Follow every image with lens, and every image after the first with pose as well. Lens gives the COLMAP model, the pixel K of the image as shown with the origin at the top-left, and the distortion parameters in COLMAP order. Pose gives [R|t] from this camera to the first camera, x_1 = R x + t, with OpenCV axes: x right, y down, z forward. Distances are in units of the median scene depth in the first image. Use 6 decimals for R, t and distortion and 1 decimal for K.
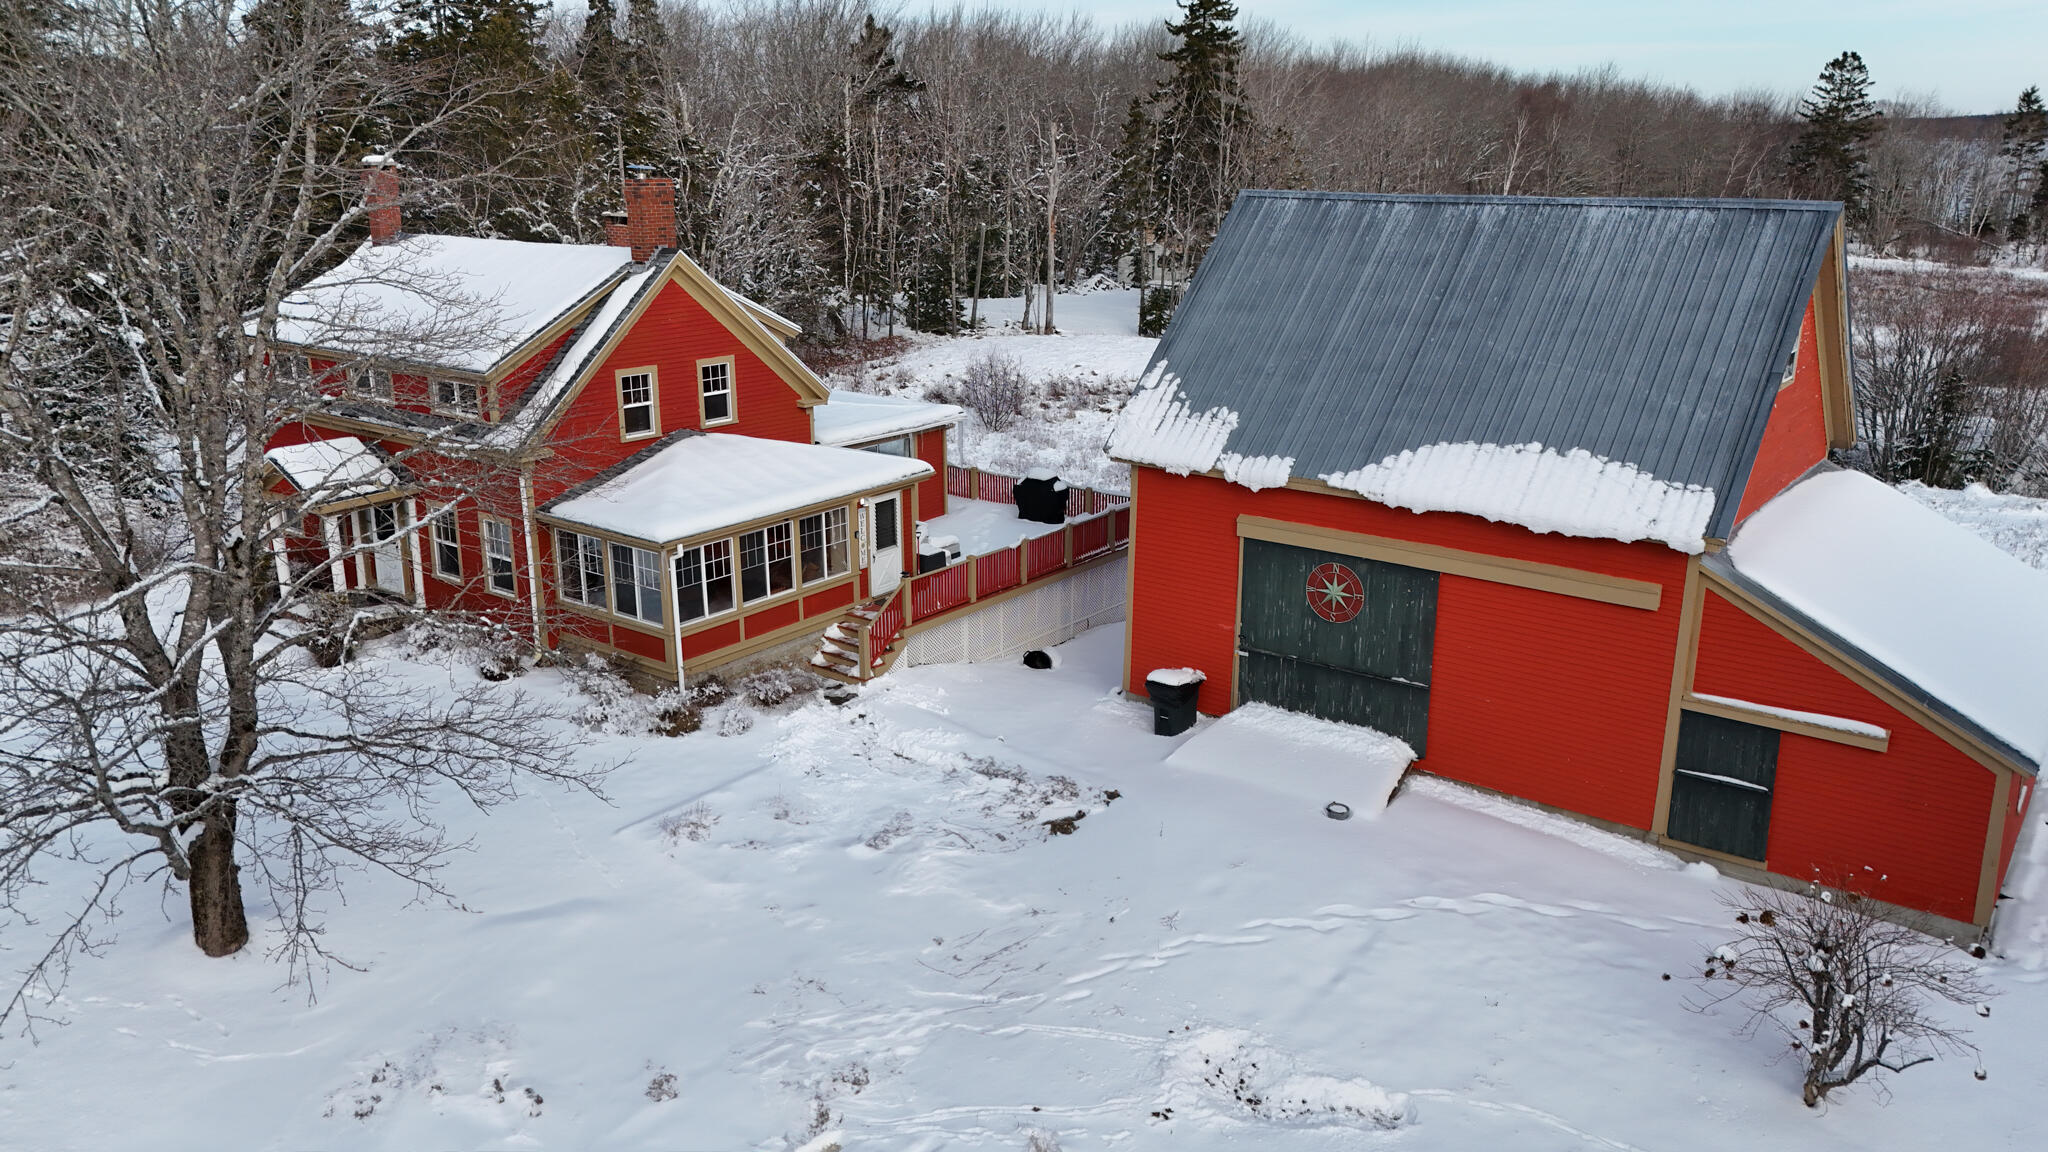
lens RADIAL K [[1497.4, 0, 1025.9], [0, 1497.4, 566.2], [0, 0, 1]] dist [0.072433, -0.069591]
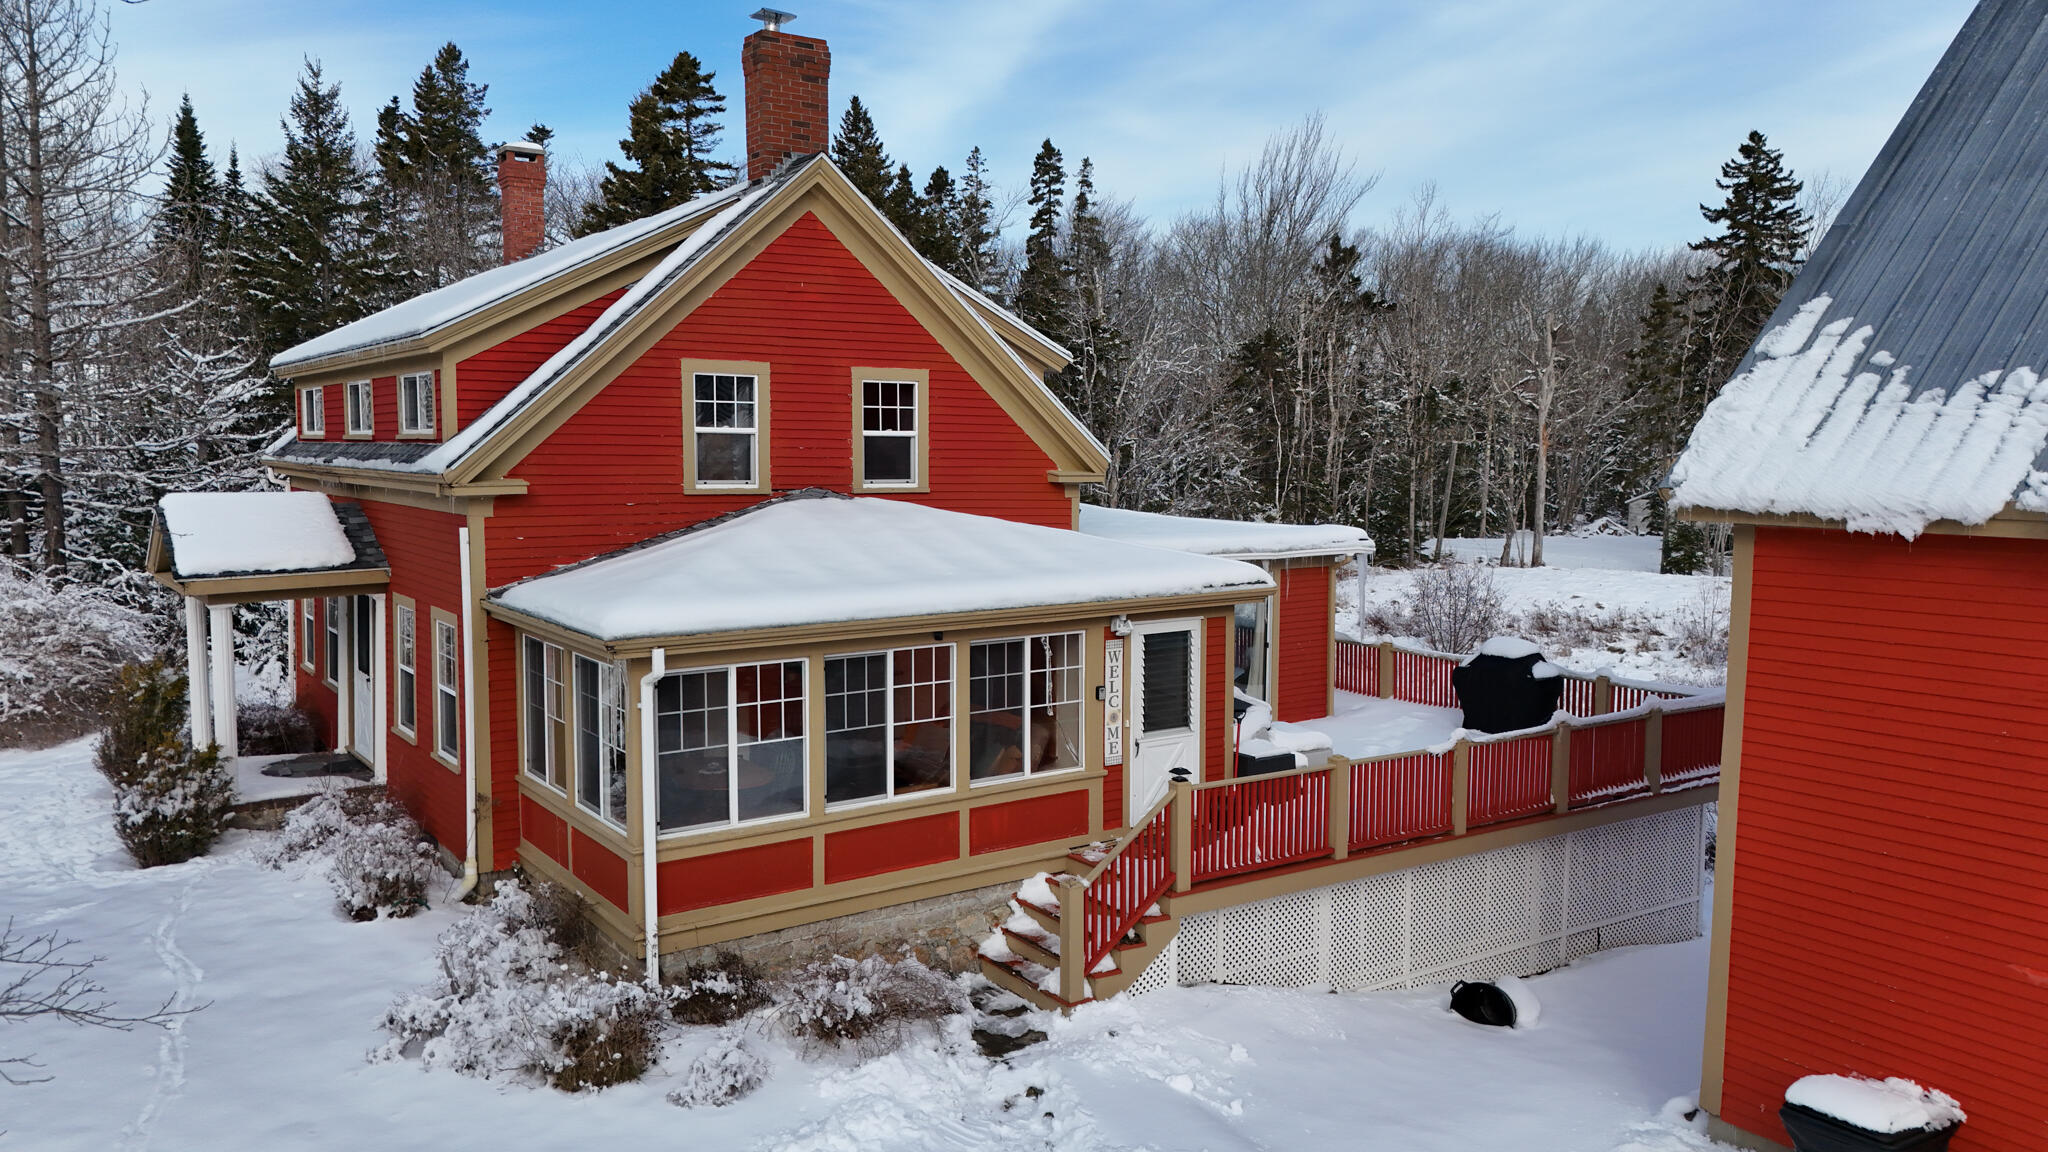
lens RADIAL K [[1497.4, 0, 1025.9], [0, 1497.4, 566.2], [0, 0, 1]] dist [0.072433, -0.069591]
pose [[0.950815, 0.029573, -0.308345, 0.014287], [-0.089172, 0.979426, -0.181034, 0.029503], [0.296647, 0.199626, 0.933890, 0.529810]]
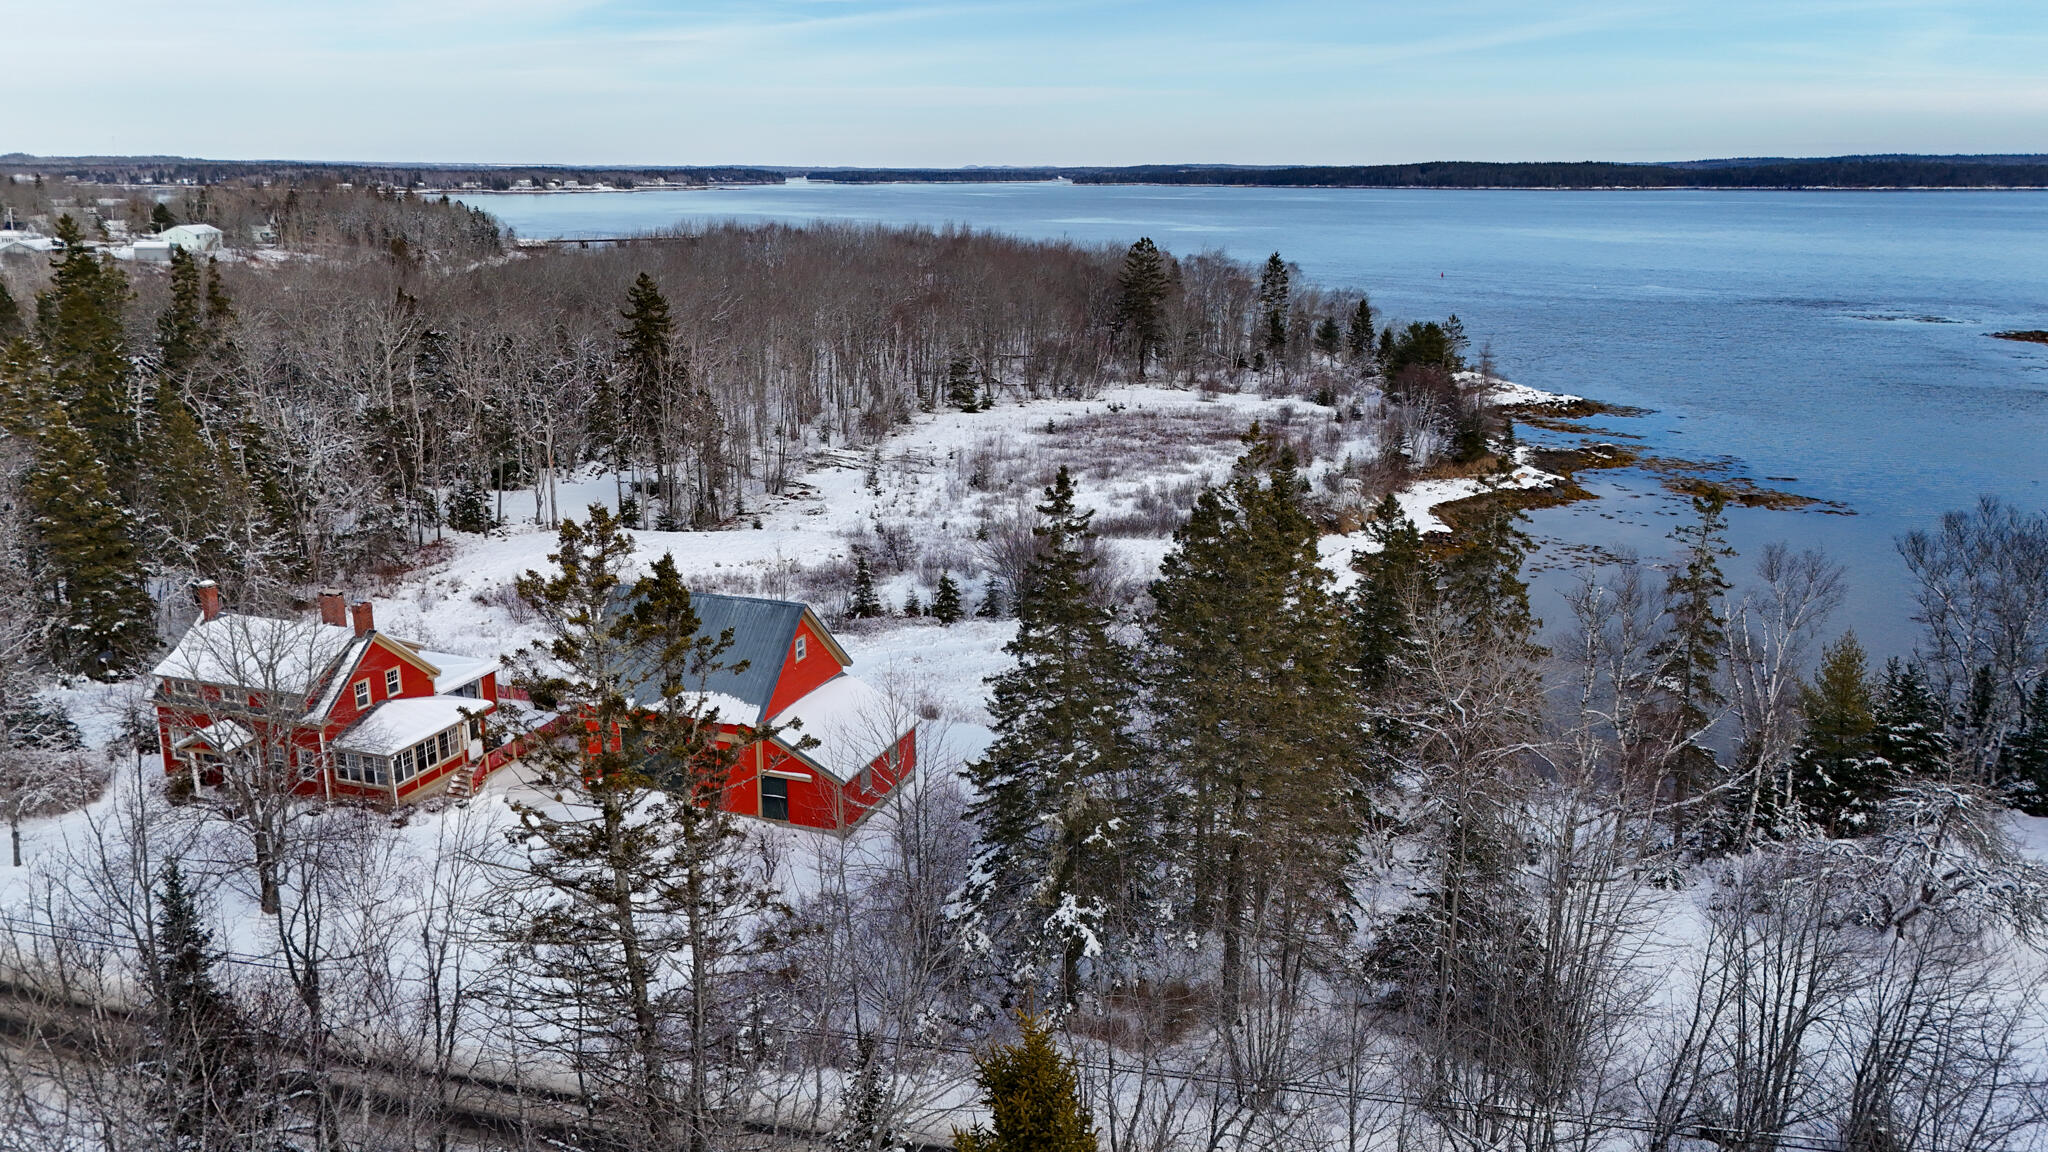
lens RADIAL K [[1497.4, 0, 1025.9], [0, 1497.4, 566.2], [0, 0, 1]] dist [0.072433, -0.069591]
pose [[0.953639, -0.077298, 0.290857, 0.068511], [0.083882, 0.996423, -0.010218, -0.197465], [-0.289027, 0.034142, 0.956712, -1.642700]]
